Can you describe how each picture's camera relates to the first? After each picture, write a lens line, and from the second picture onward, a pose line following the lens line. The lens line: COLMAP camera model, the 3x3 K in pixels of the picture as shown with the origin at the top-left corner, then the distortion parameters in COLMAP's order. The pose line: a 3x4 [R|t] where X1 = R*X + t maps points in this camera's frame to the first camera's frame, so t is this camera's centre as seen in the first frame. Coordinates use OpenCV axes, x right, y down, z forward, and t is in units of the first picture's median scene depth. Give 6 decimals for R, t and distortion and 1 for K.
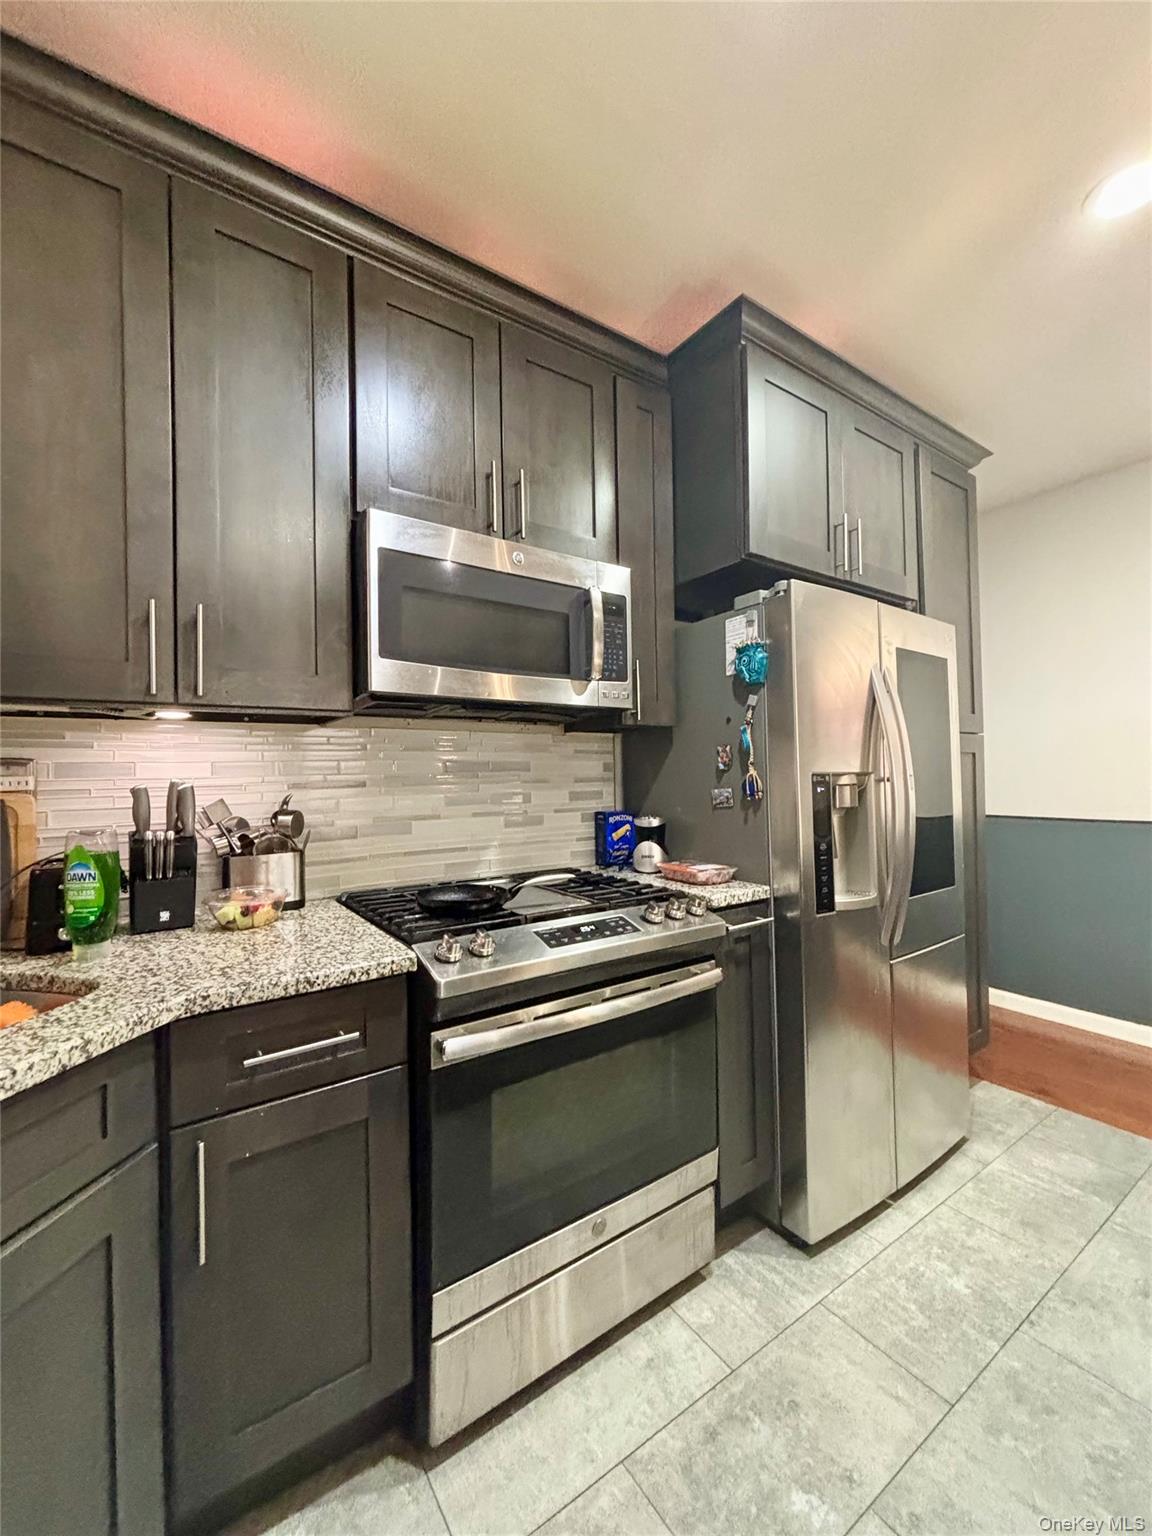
lens RADIAL K [[617.3, 0, 579.4], [0, 617.3, 768.1], [0, 0, 1]] dist [-0.000999, -0.000181]
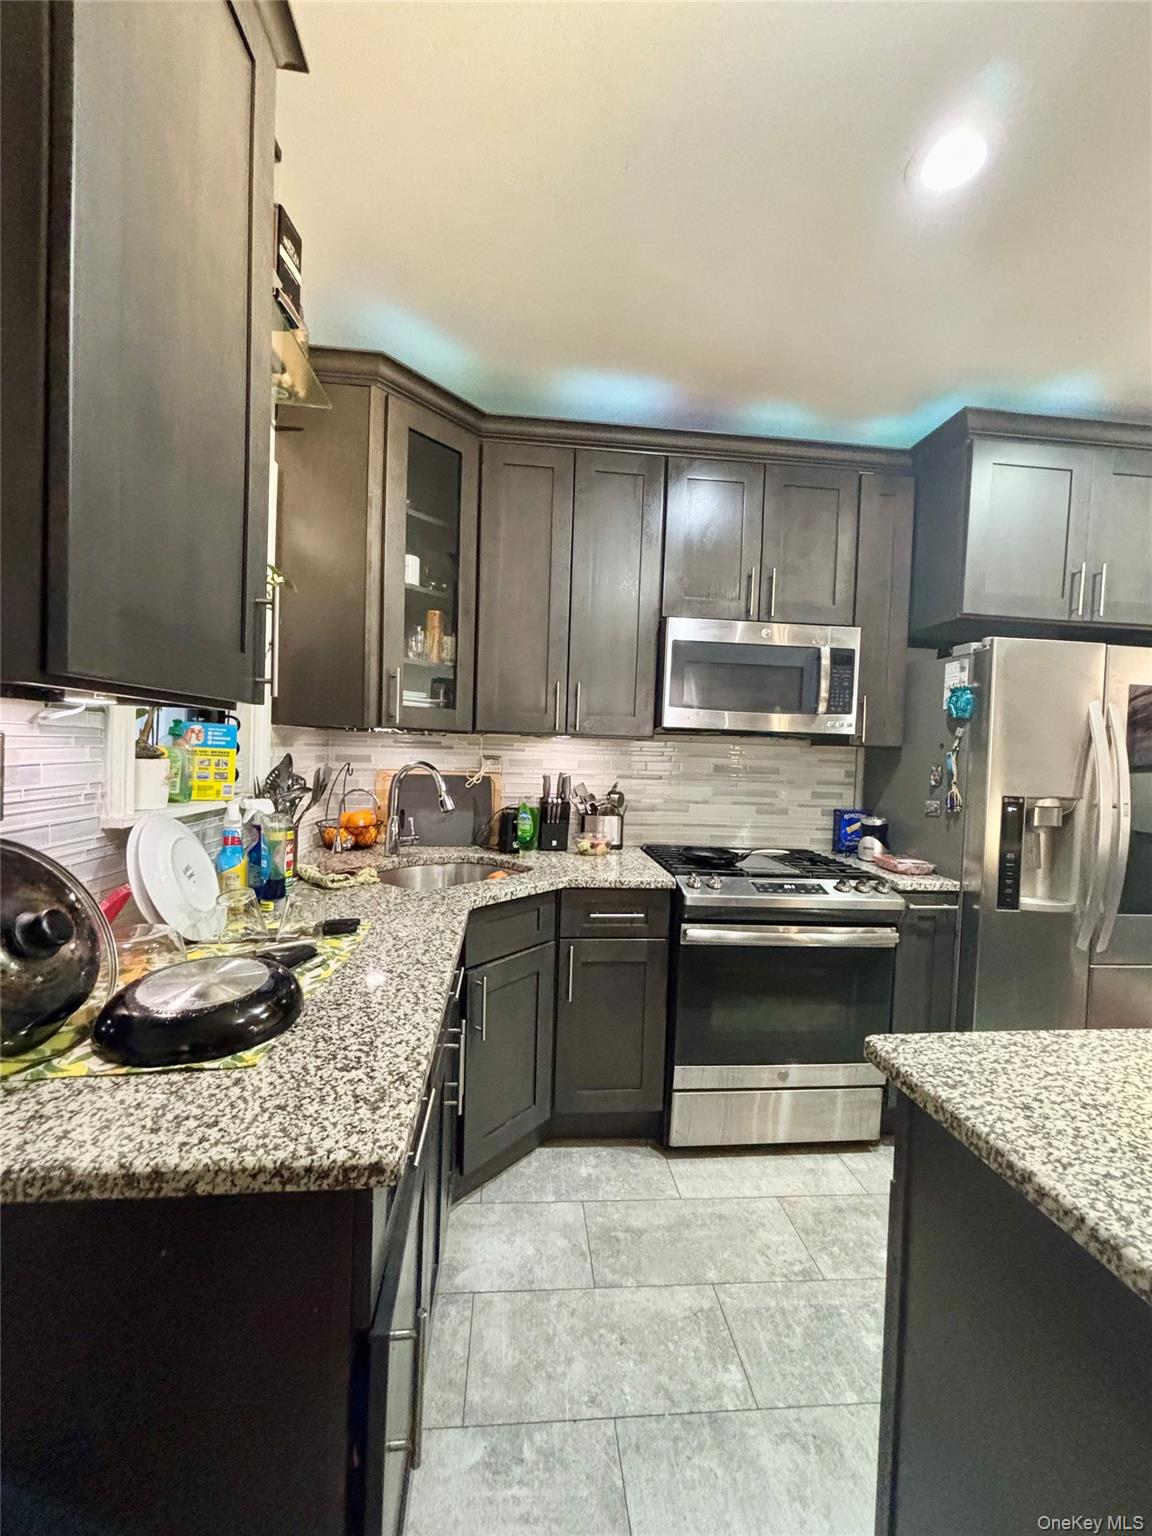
lens RADIAL K [[617.3, 0, 578.6], [0, 617.3, 768.0], [0, 0, 1]] dist [-0.000999, -0.000181]
pose [[0.872673, 0.063944, -0.484100, 0.278532], [-0.044462, 0.997676, 0.051631, -0.086482], [0.486276, -0.023532, 0.873488, -0.580281]]
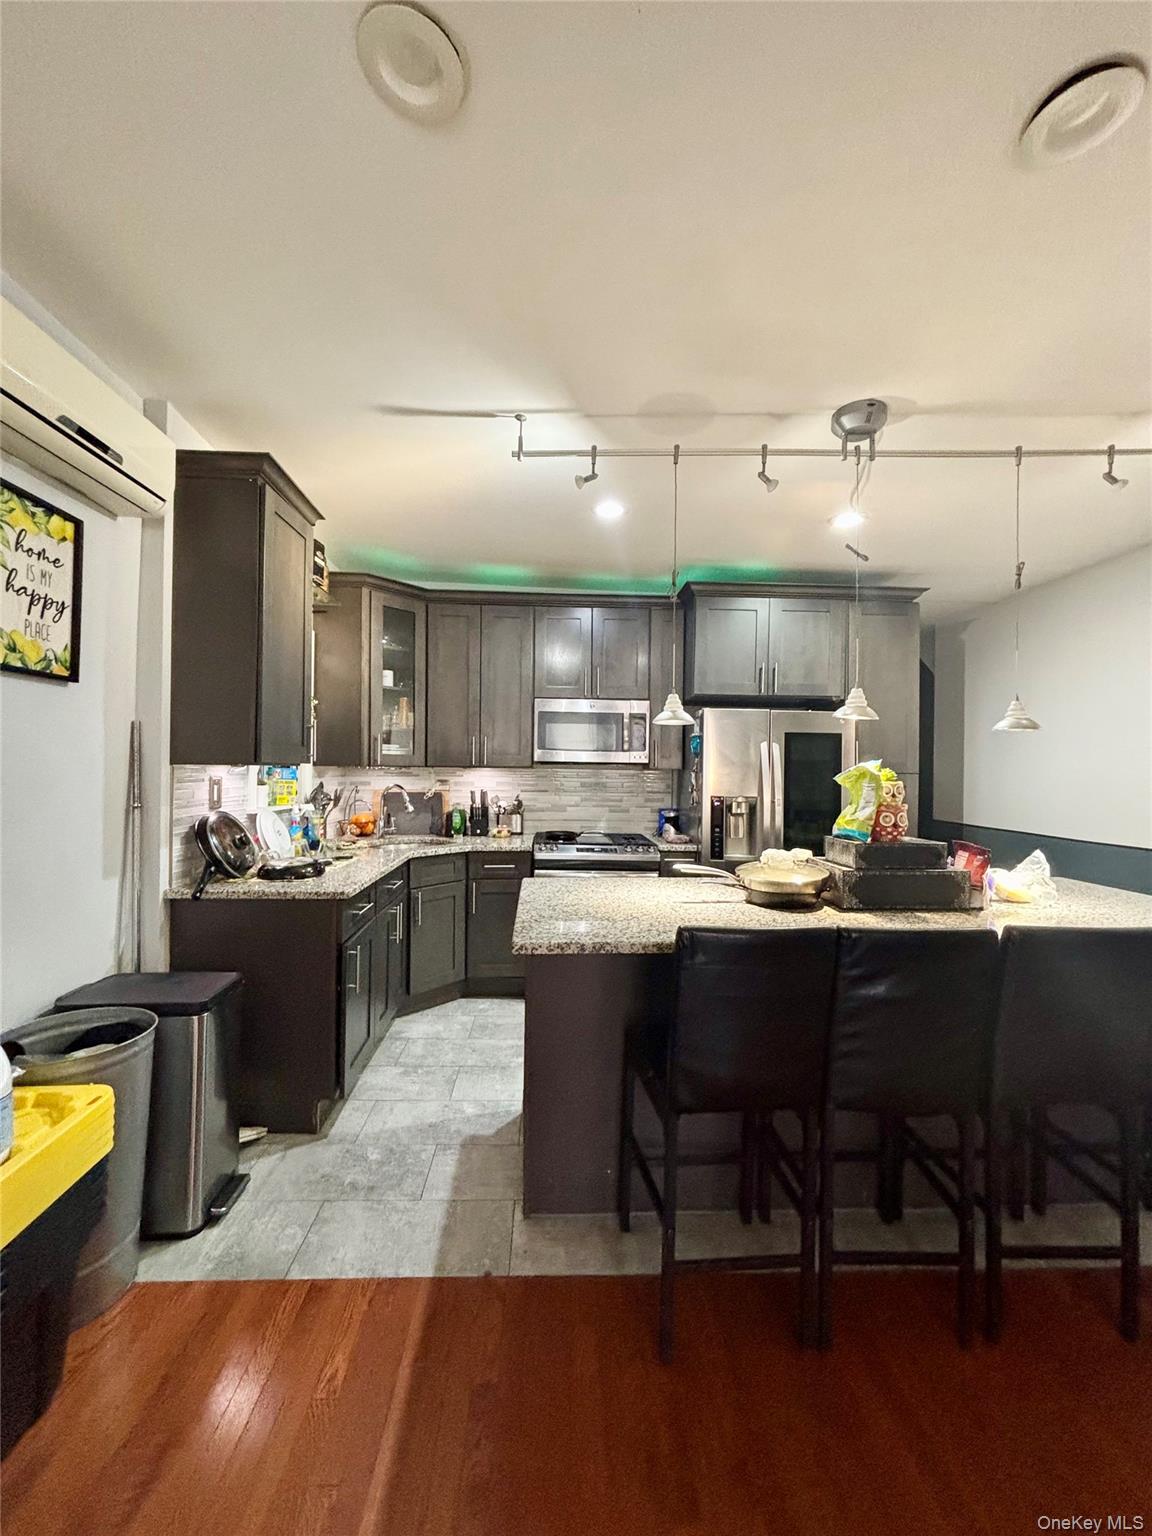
lens RADIAL K [[617.3, 0, 581.9], [0, 617.3, 766.8], [0, 0, 1]] dist [-0.000999, -0.000181]
pose [[0.849415, 0.026151, -0.527077, 1.373421], [-0.019744, 0.999647, 0.017779, -0.150499], [0.527356, -0.004695, 0.849631, -1.341671]]
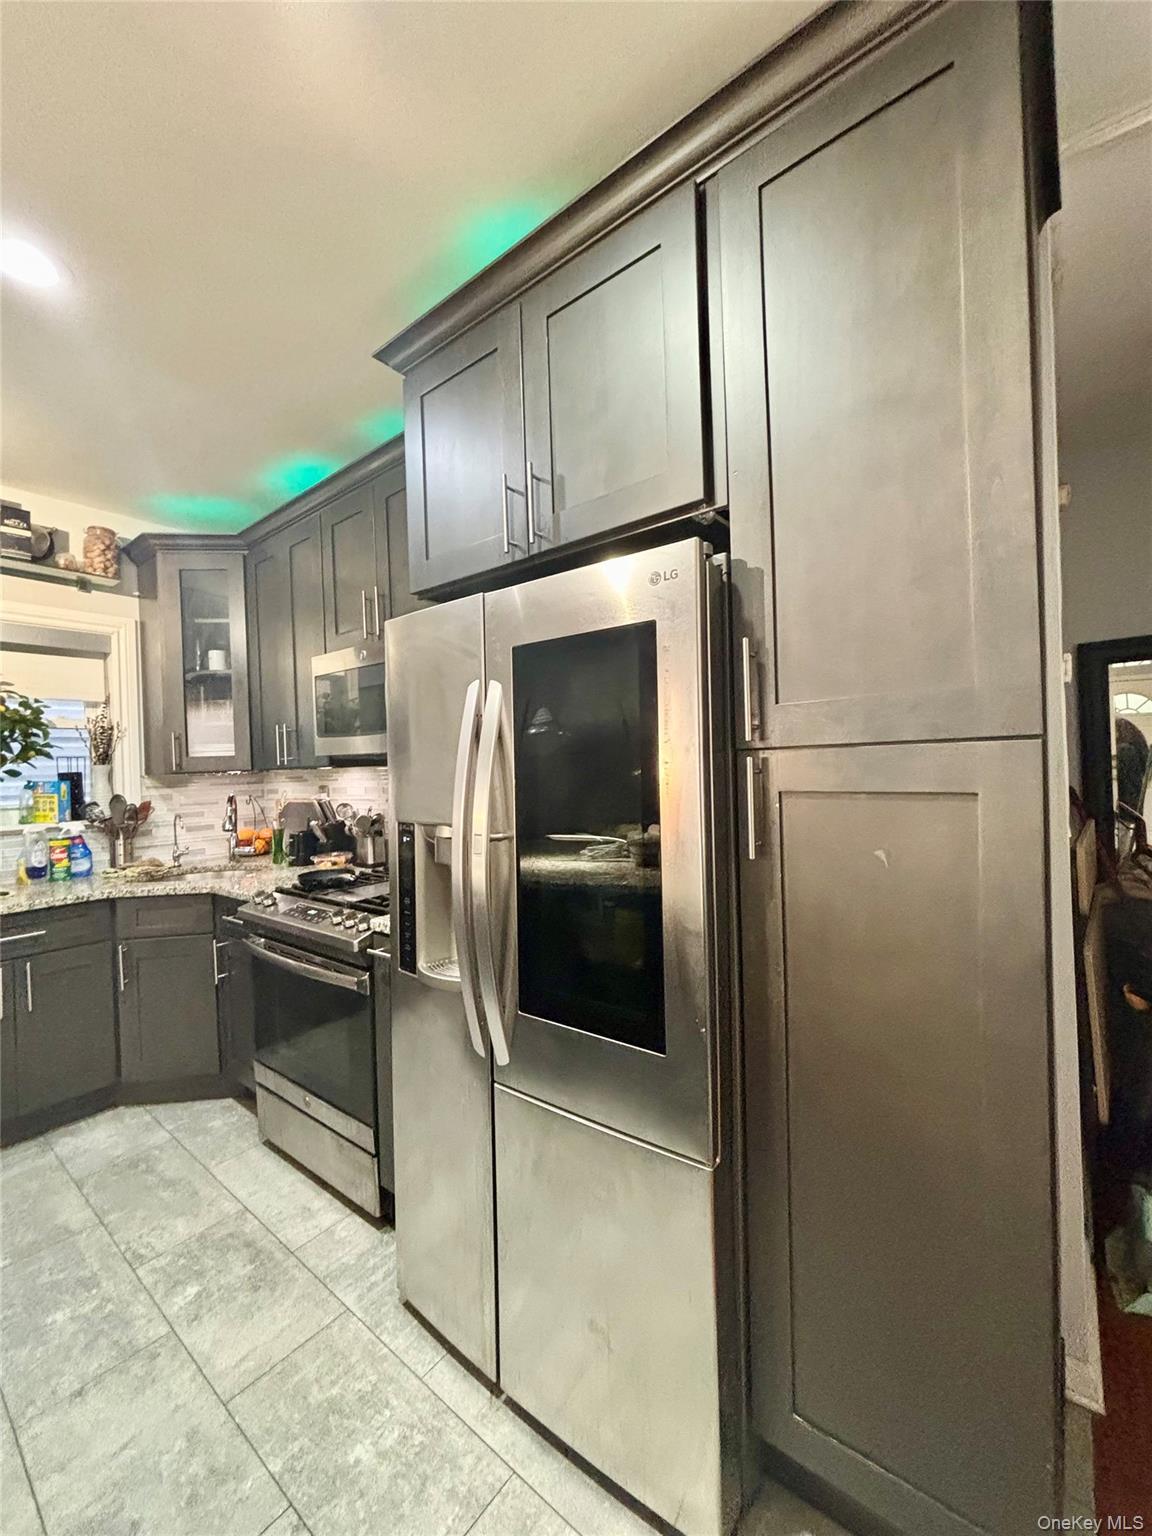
lens RADIAL K [[617.3, 0, 583.4], [0, 617.3, 765.6], [0, 0, 1]] dist [-0.000999, -0.000181]
pose [[0.292941, 0.011056, -0.956067, 1.653786], [0.040572, 0.998889, 0.023983, -0.106483], [0.955269, -0.045815, 0.292167, 1.205957]]
